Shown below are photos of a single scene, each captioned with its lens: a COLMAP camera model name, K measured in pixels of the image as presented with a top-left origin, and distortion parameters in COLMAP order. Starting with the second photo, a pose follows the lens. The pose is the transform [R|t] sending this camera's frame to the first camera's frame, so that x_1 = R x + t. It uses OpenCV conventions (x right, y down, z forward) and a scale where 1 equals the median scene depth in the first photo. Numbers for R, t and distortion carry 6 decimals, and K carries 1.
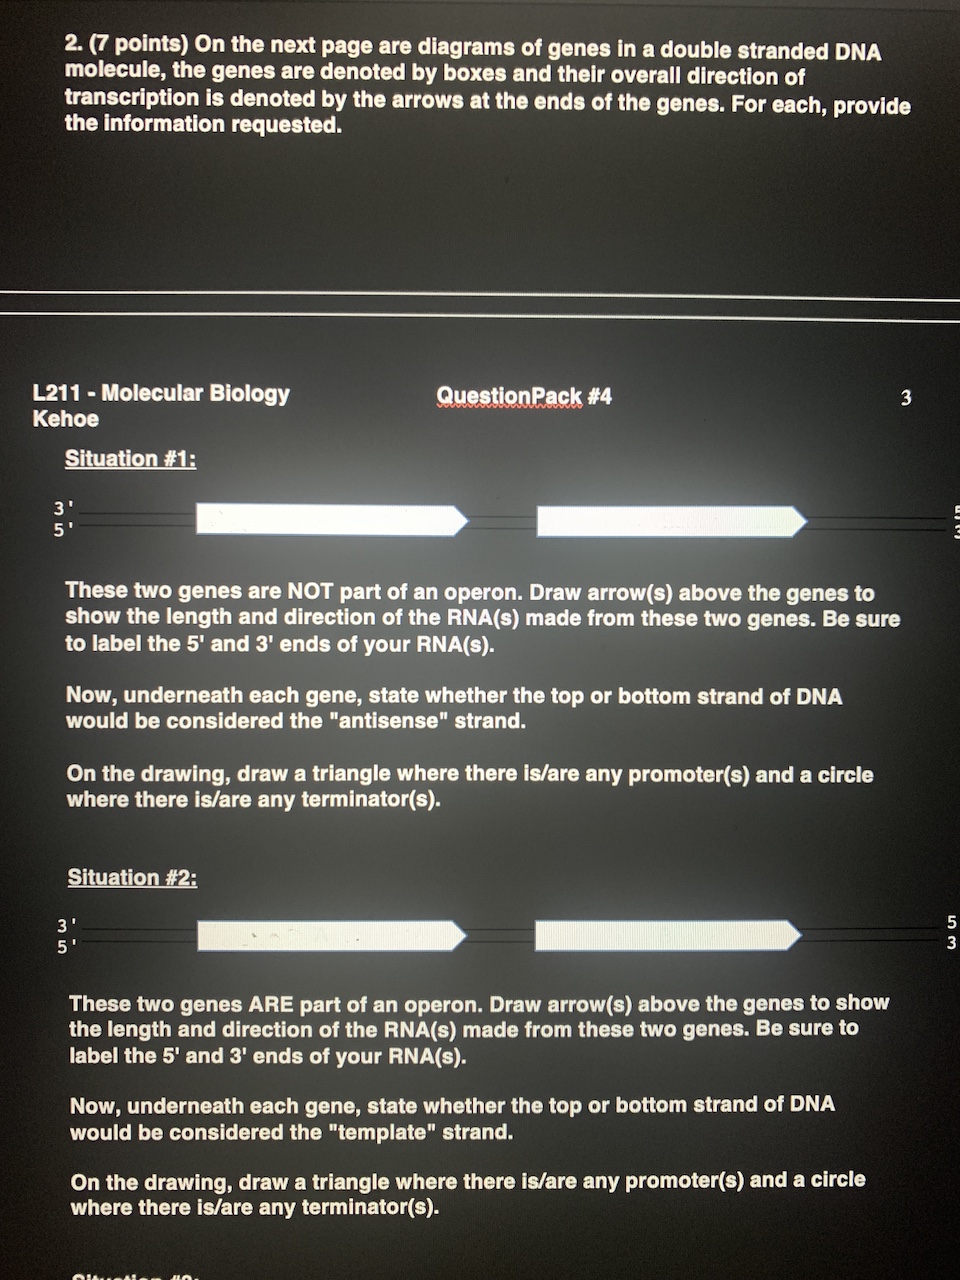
lens RADIAL K [[1089.6, 0, 479.1], [0, 1089.6, 646.4], [0, 0, 1]] dist [-0.044367, 0.047896]
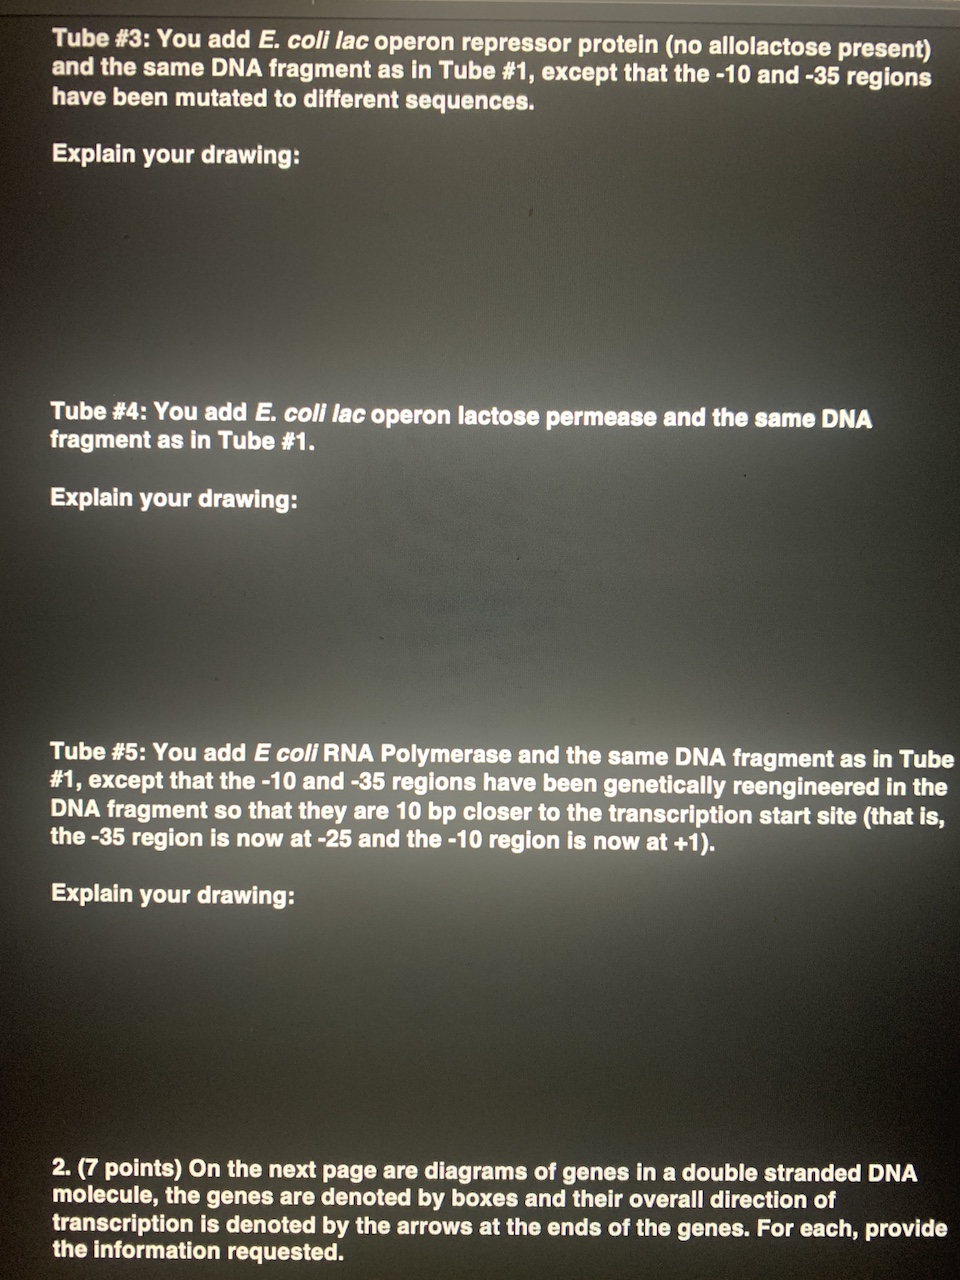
lens RADIAL K [[1089.6, 0, 478.1], [0, 1089.6, 647.4], [0, 0, 1]] dist [-0.044367, 0.047896]
pose [[0.999907, 0.007102, -0.011644, -0.002106], [-0.006951, 0.999892, 0.012927, -1.024873], [0.011734, -0.012845, 0.999849, 0.062152]]
